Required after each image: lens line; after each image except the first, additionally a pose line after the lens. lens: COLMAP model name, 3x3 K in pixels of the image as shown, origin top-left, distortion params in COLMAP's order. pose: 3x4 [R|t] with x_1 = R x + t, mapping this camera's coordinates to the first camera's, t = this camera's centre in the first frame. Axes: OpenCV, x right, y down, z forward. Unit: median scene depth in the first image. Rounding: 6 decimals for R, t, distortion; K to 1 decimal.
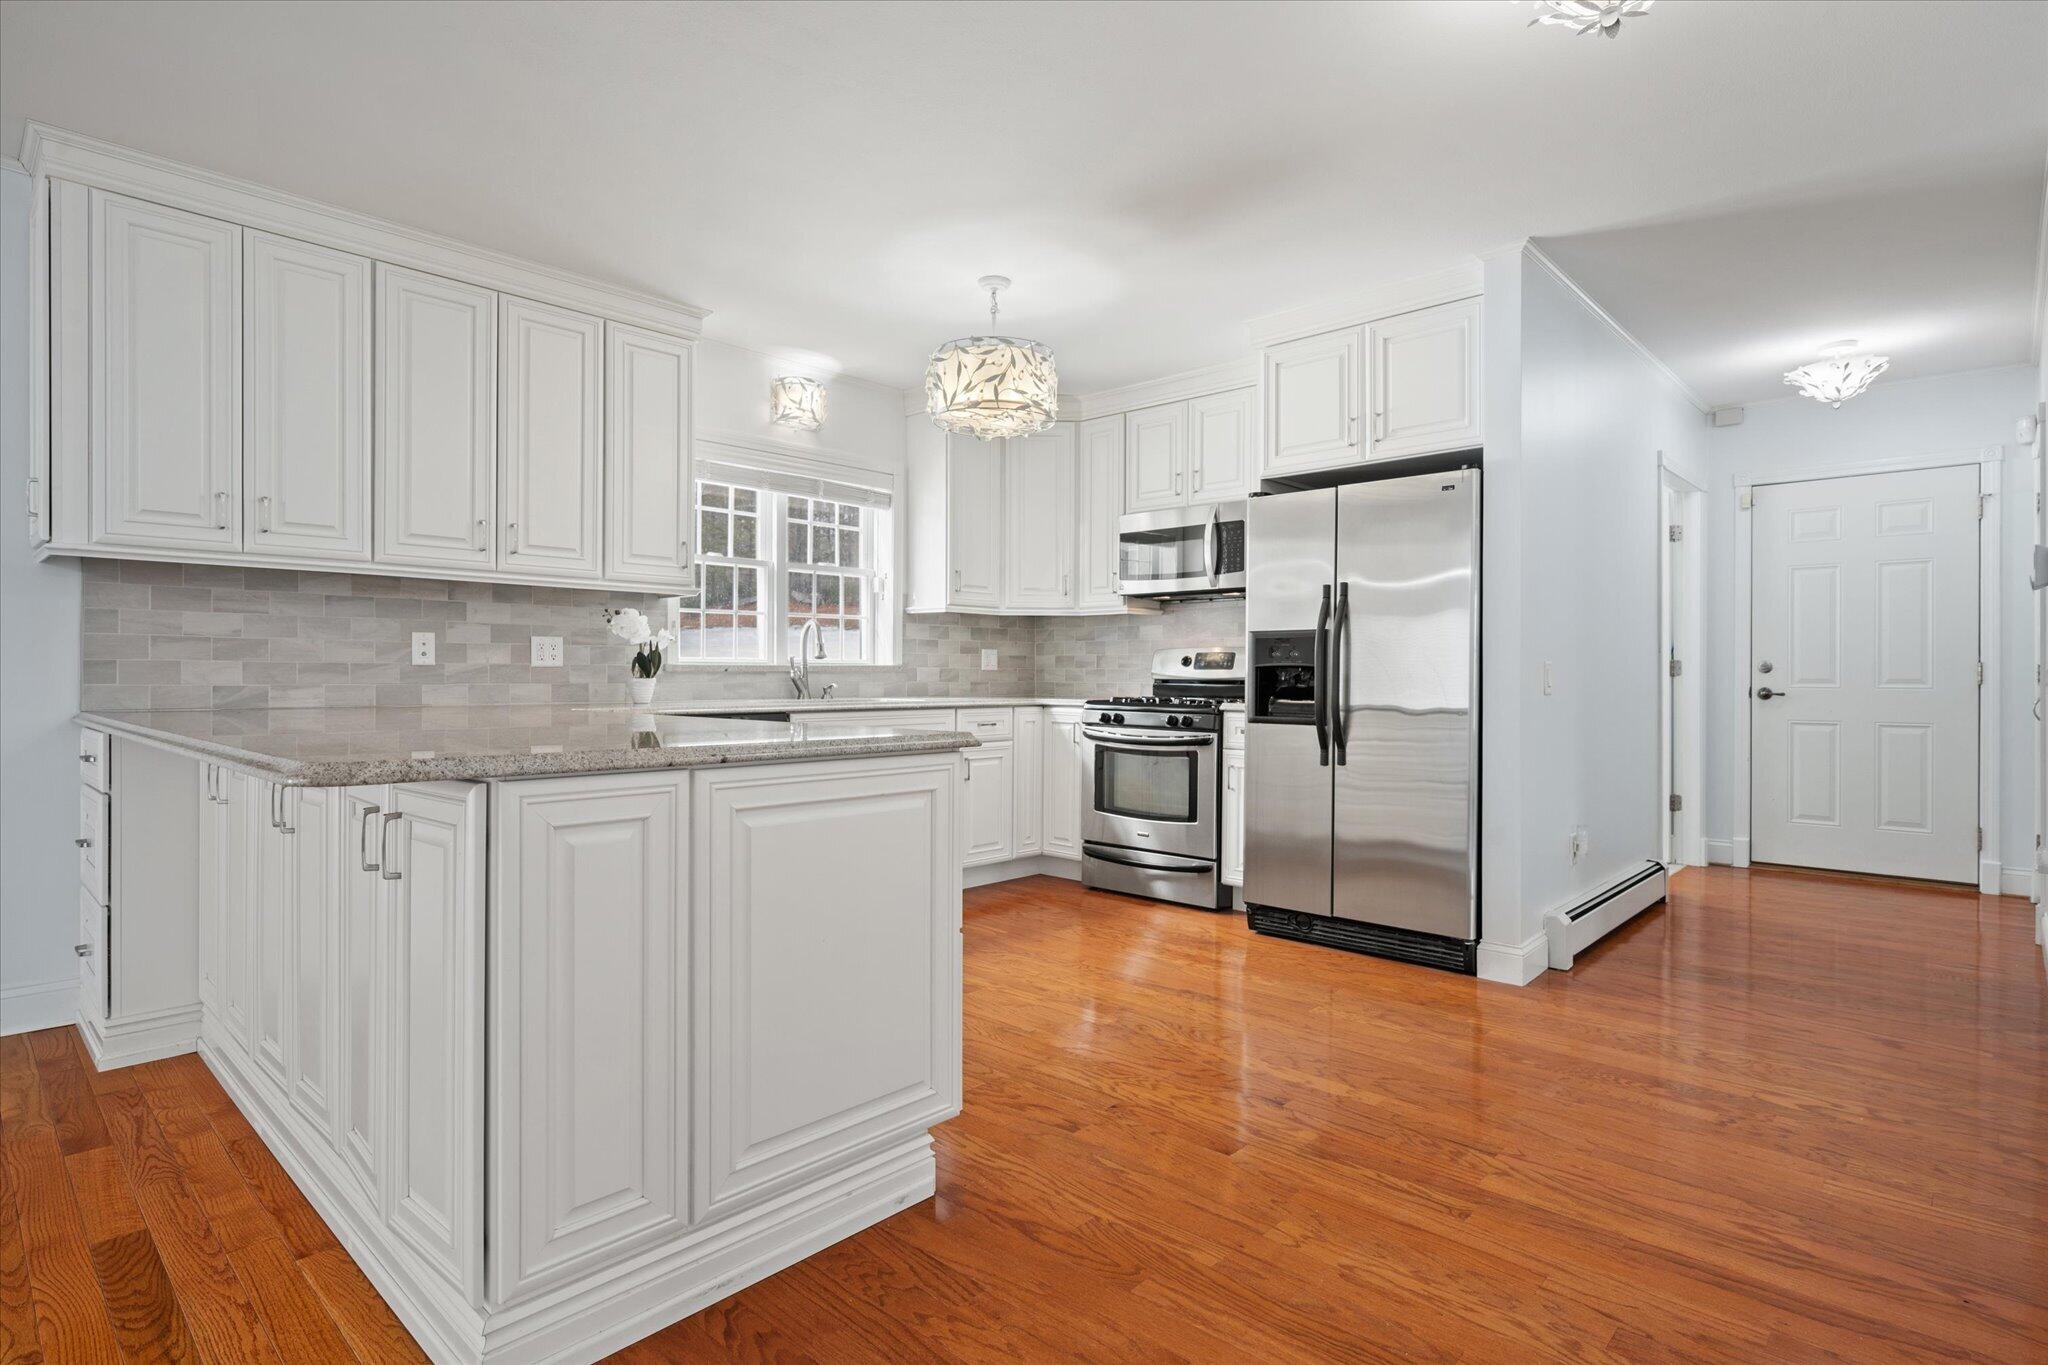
lens RADIAL K [[1037.7, 0, 1028.3], [0, 1037.7, 681.0], [0, 0, 1]] dist [0.000382, -0.000670]
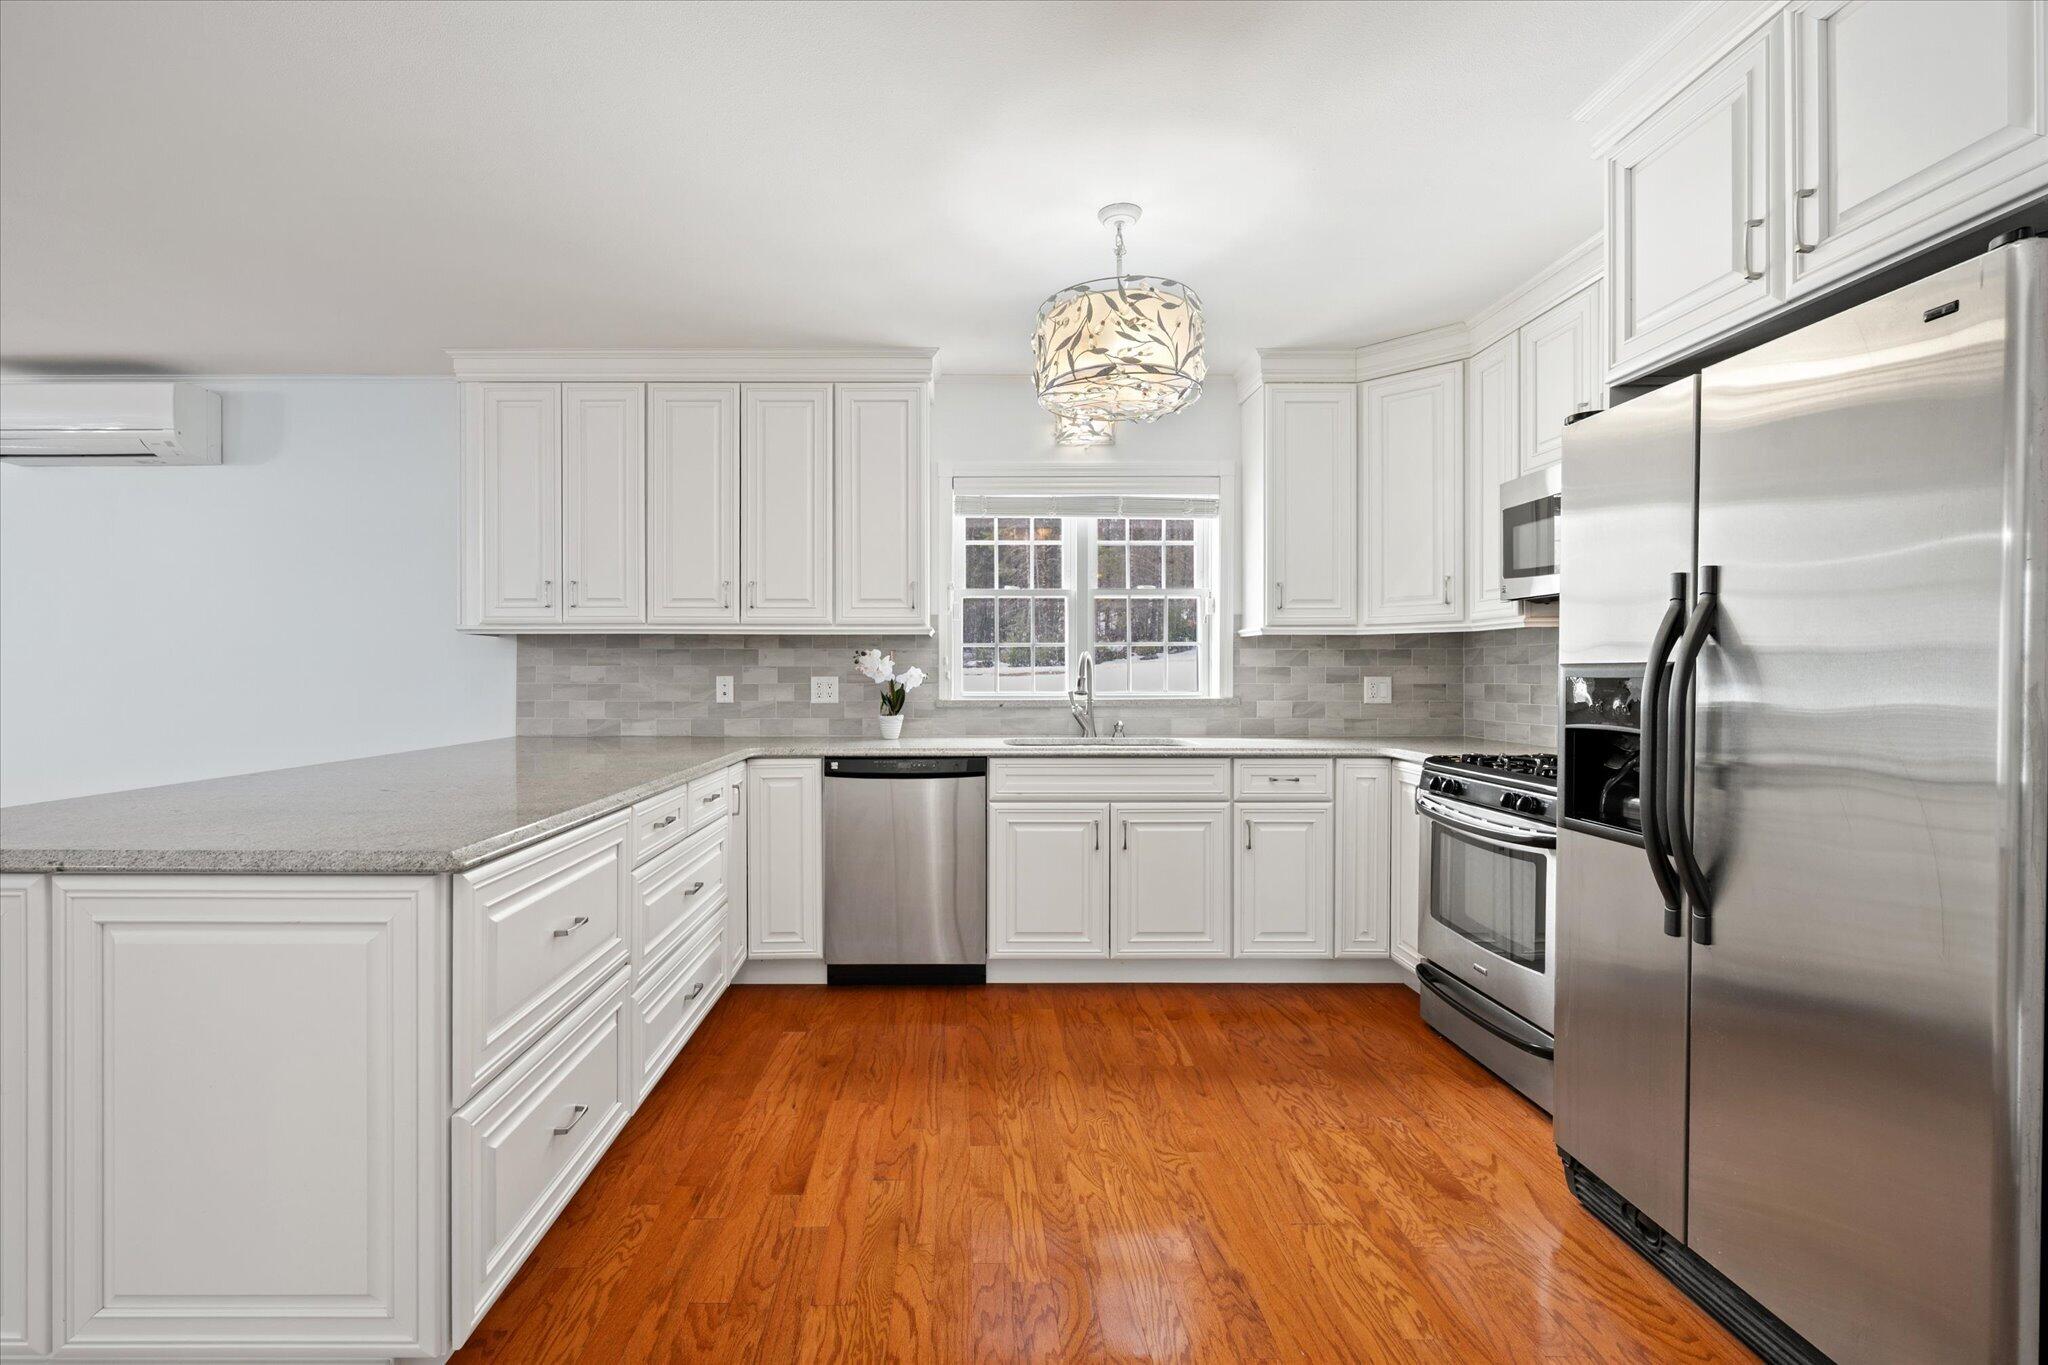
lens RADIAL K [[909.6, 0, 960.0], [0, 909.6, 679.5], [0, 0, 1]] dist [0.000159, -0.000092]
pose [[0.685637, 0.001001, -0.727943, 0.324696], [-0.002001, 0.999998, -0.000510, -0.036150], [0.727941, 0.001806, 0.685638, 0.396081]]
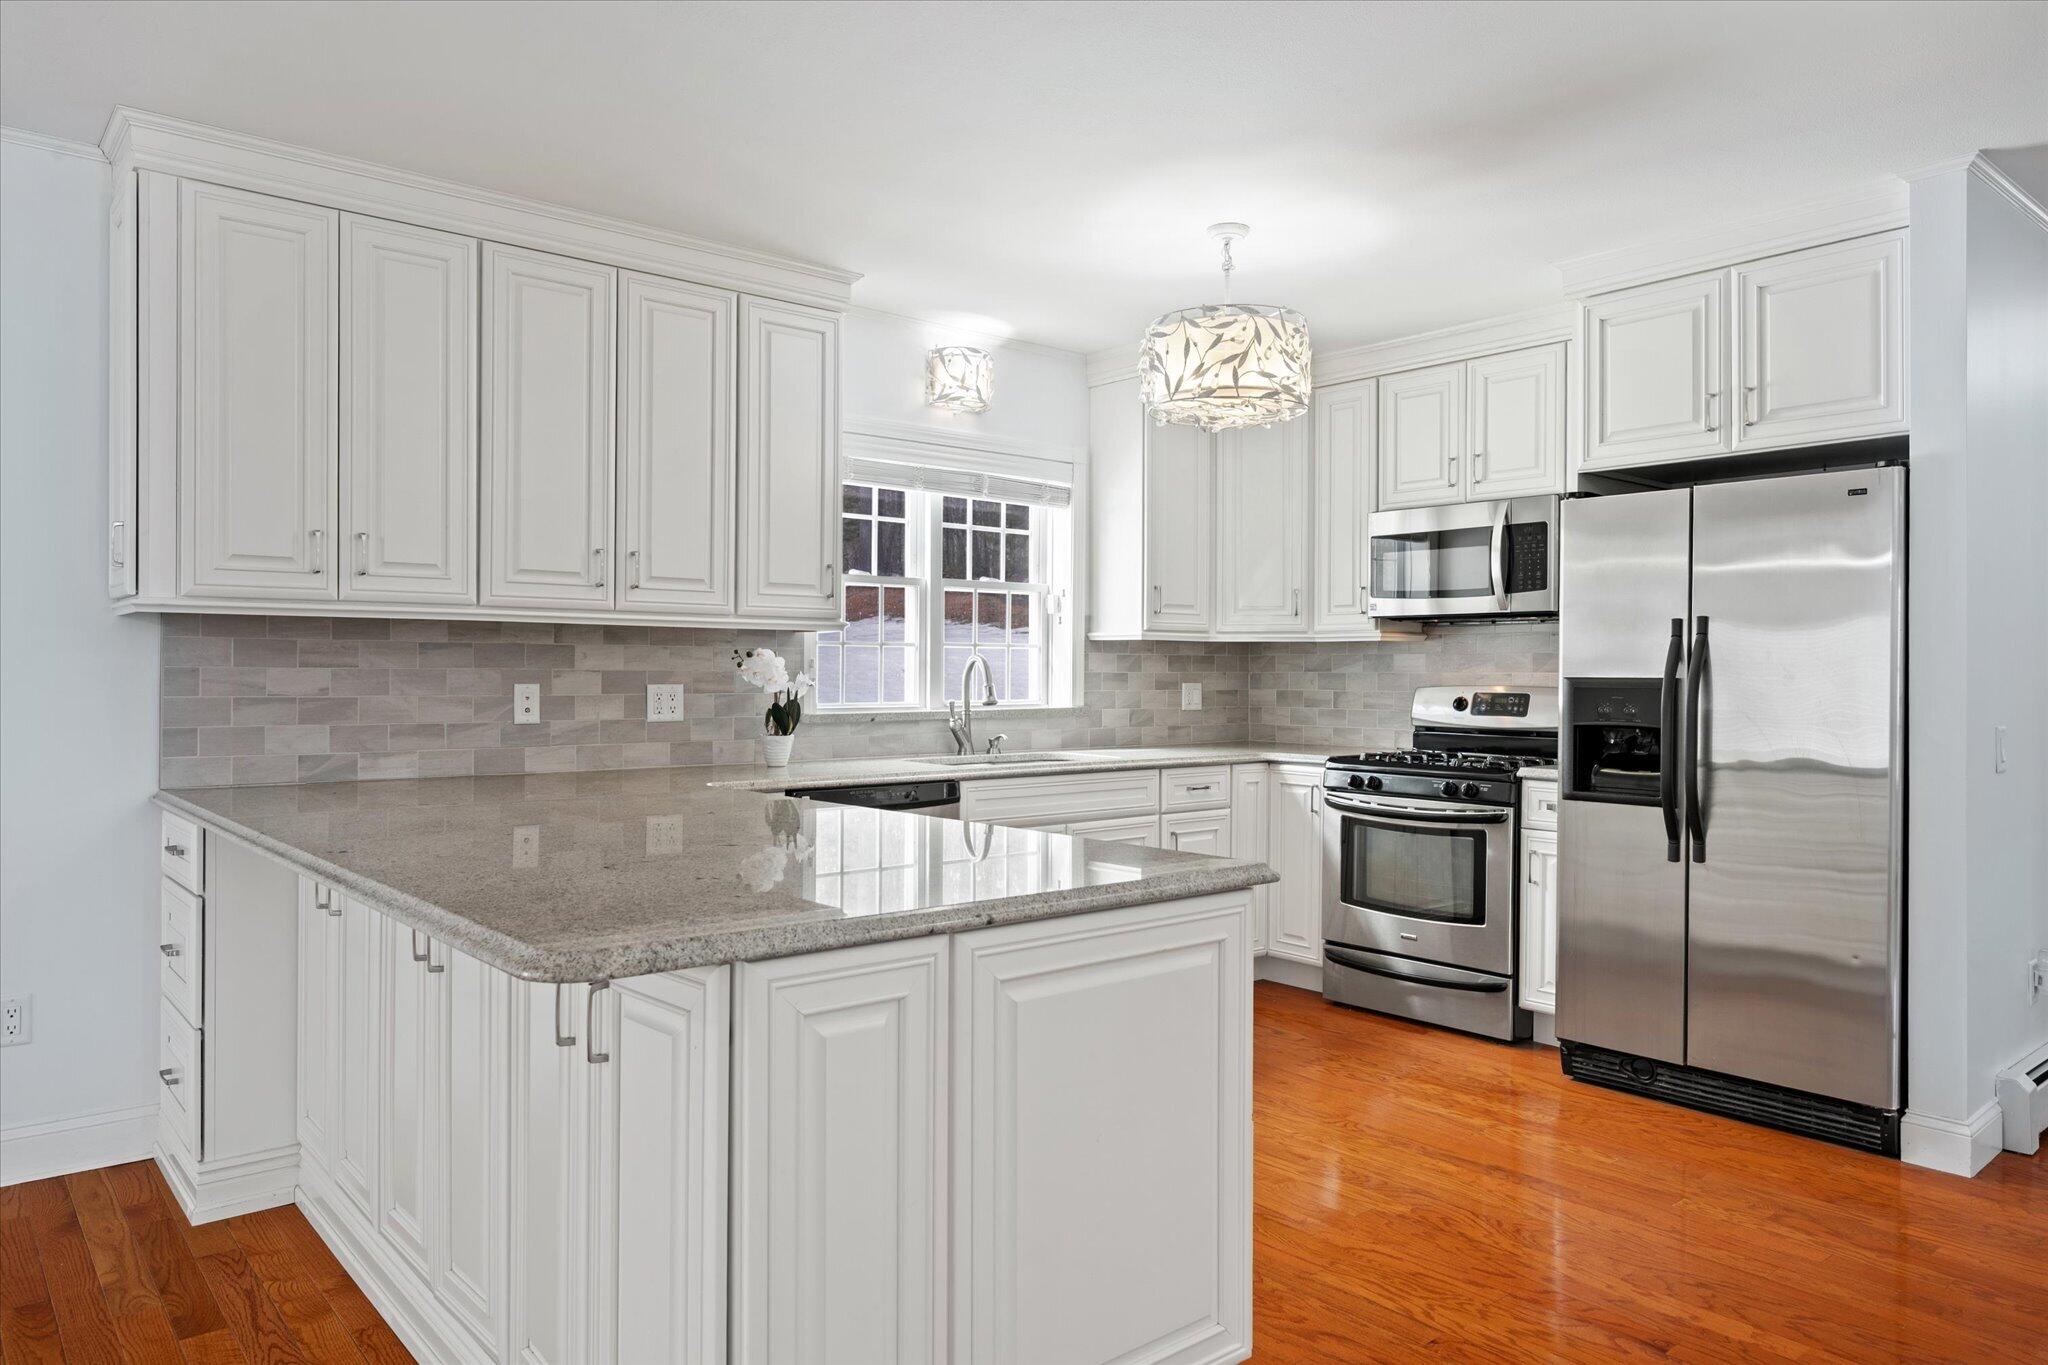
lens RADIAL K [[1343.7, 0, 1033.9], [0, 1343.7, 676.4], [0, 0, 1]] dist [-0.000539, -0.000874]
pose [[0.993684, 0.000602, -0.112215, -0.055354], [-0.001050, 0.999992, -0.003931, -0.041411], [0.112211, 0.004024, 0.993676, -0.008418]]
